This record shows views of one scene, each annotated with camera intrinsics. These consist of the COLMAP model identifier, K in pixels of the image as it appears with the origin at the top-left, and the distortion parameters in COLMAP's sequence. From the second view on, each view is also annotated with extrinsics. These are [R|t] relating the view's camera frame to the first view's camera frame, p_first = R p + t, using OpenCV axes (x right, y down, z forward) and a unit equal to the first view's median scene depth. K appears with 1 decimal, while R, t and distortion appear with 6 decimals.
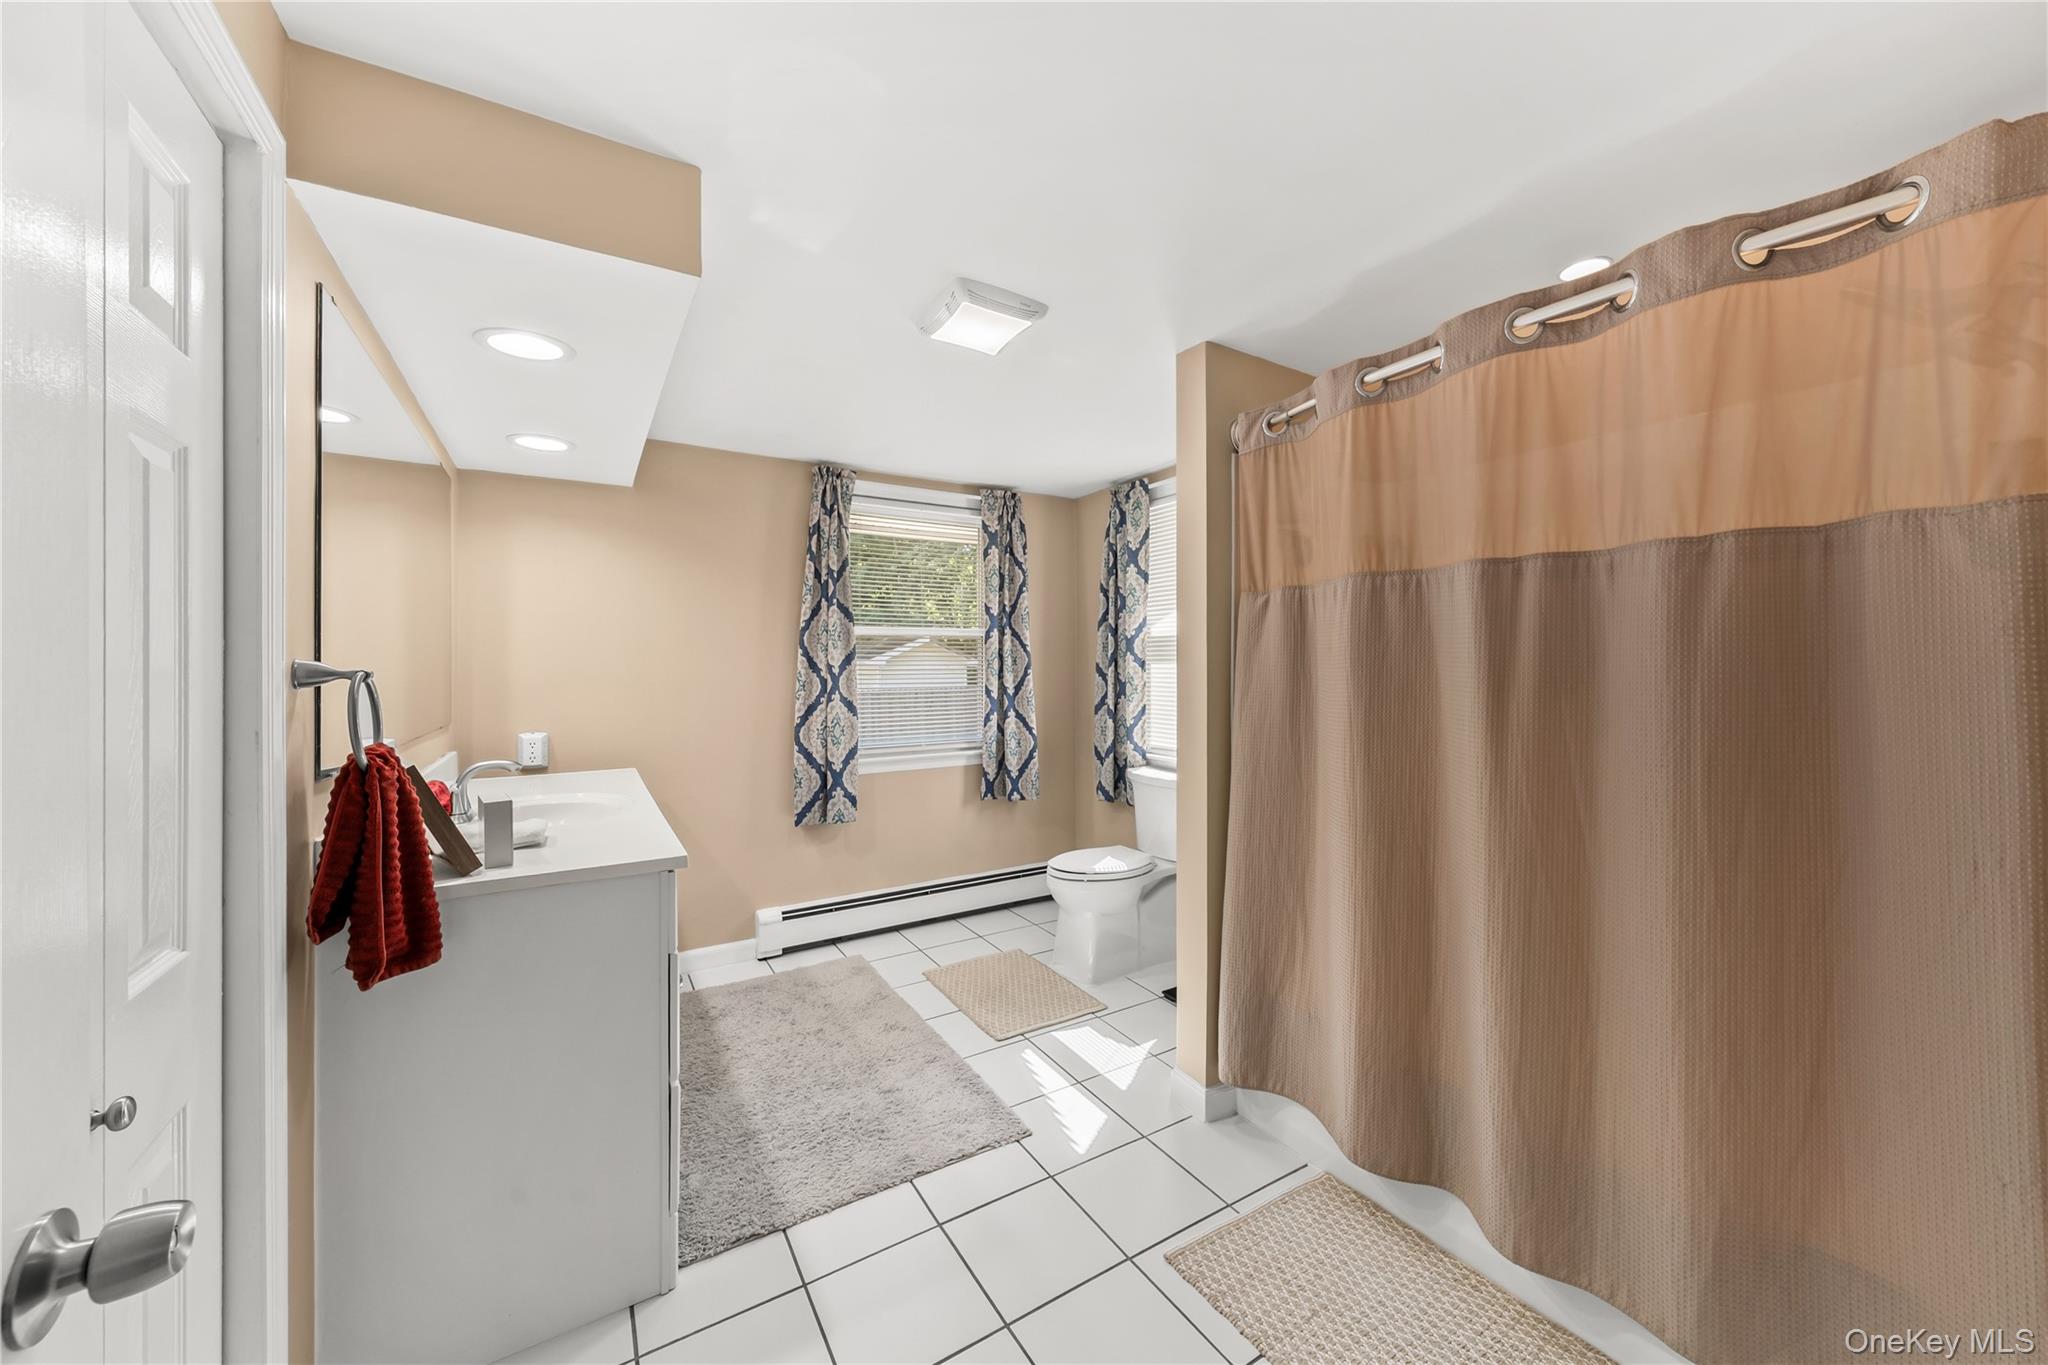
lens RADIAL K [[736.4, 0, 1025.7], [0, 736.4, 672.4], [0, 0, 1]] dist [0.000314, 0.000225]
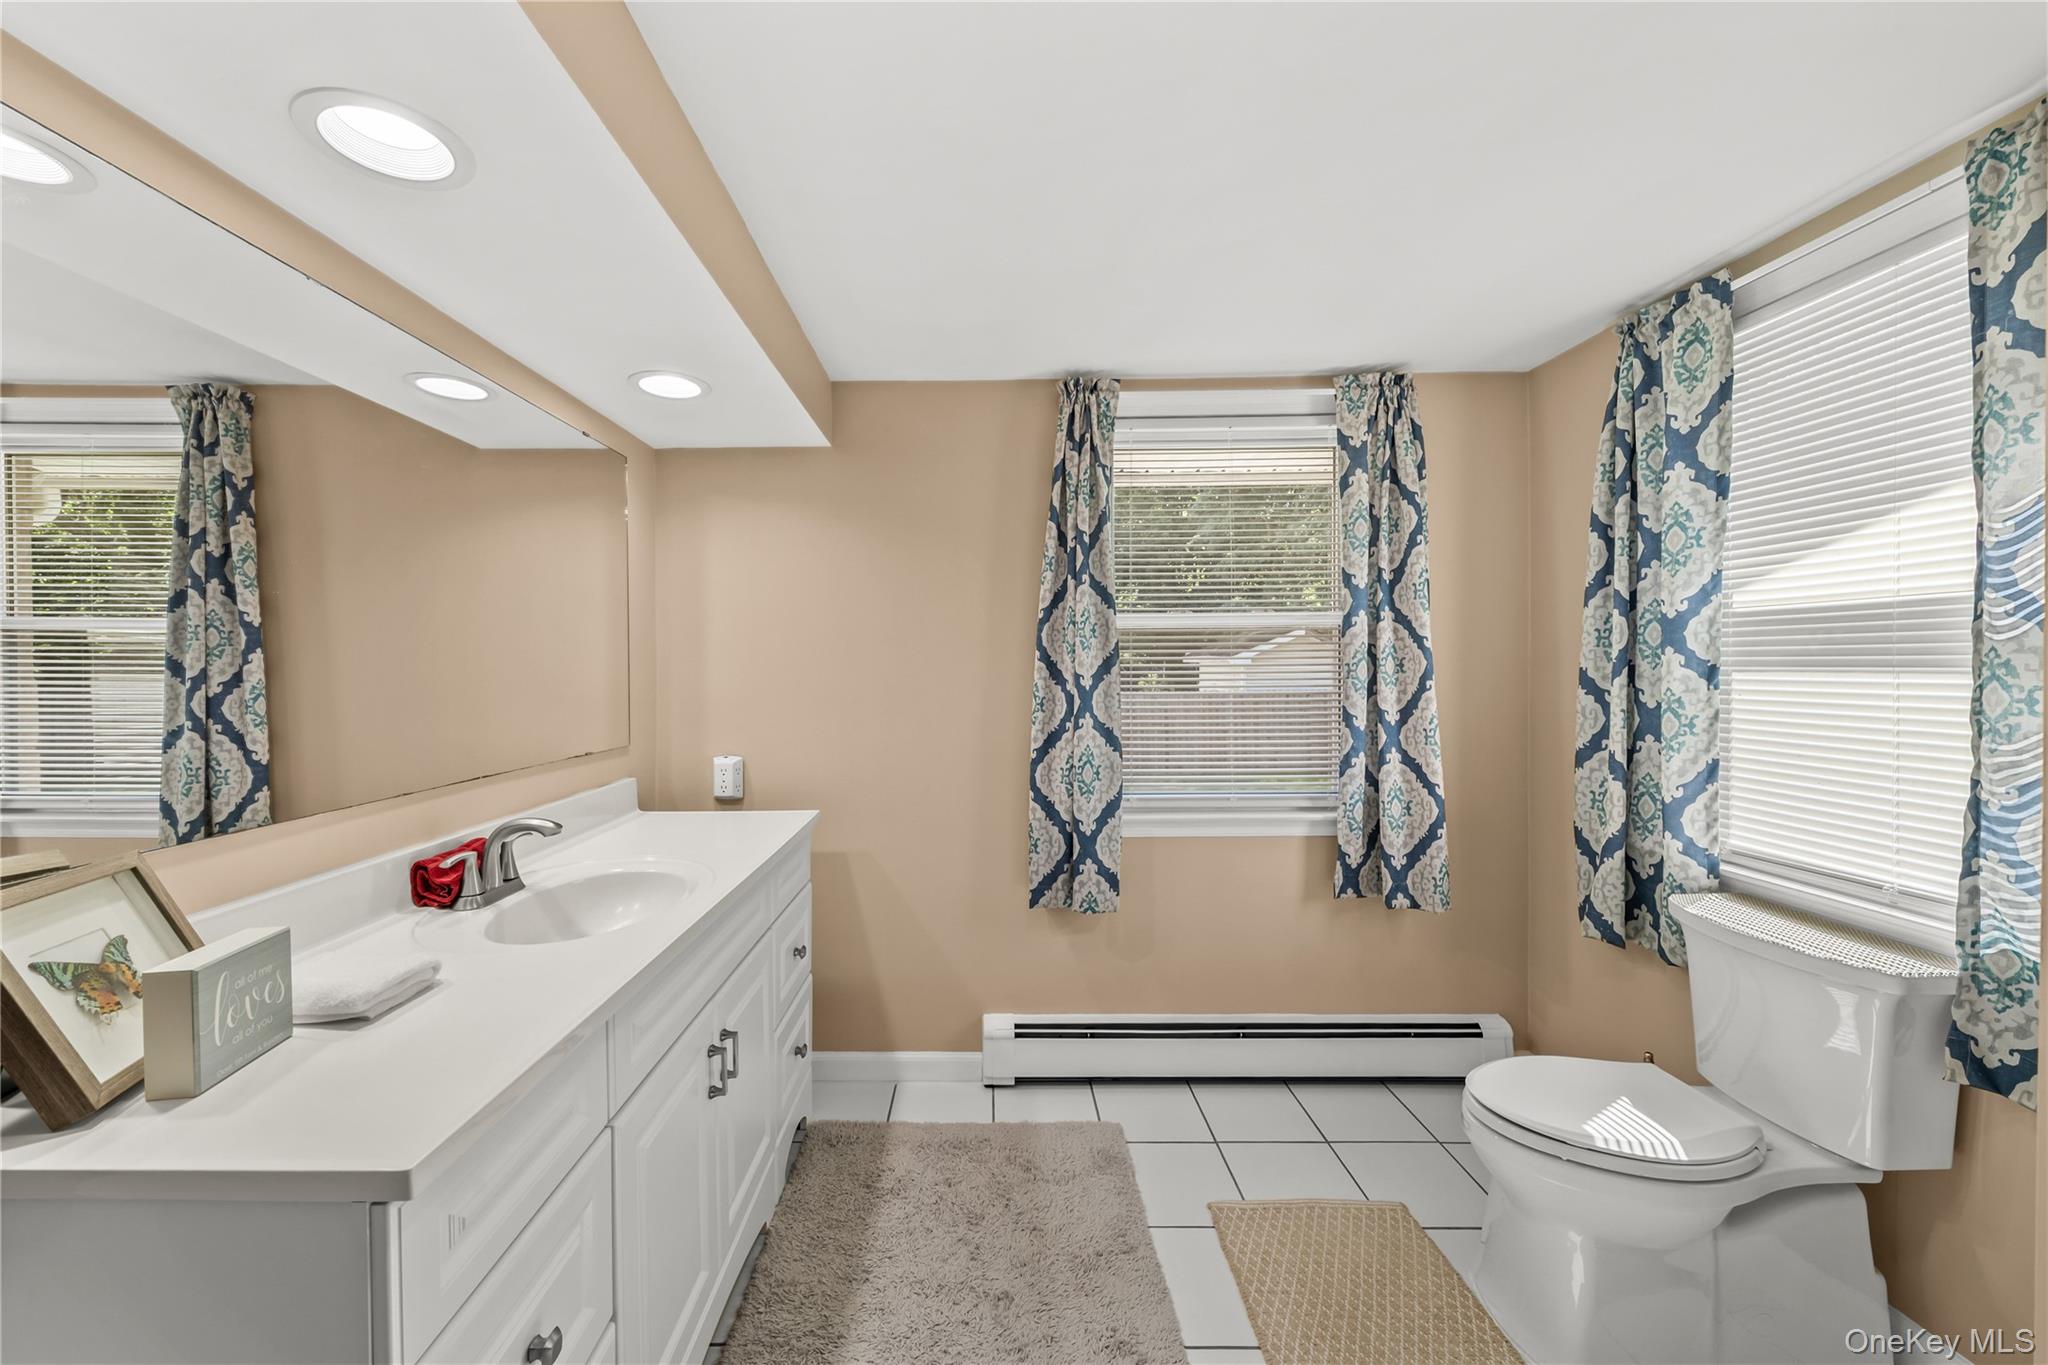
lens RADIAL K [[745.7, 0, 980.4], [0, 745.7, 672.3], [0, 0, 1]] dist [0.000806, -0.000431]
pose [[0.850733, 0.002357, -0.525592, 0.013707], [0.000376, 0.999987, 0.005092, -0.014237], [0.525597, -0.004529, 0.850721, 0.358924]]
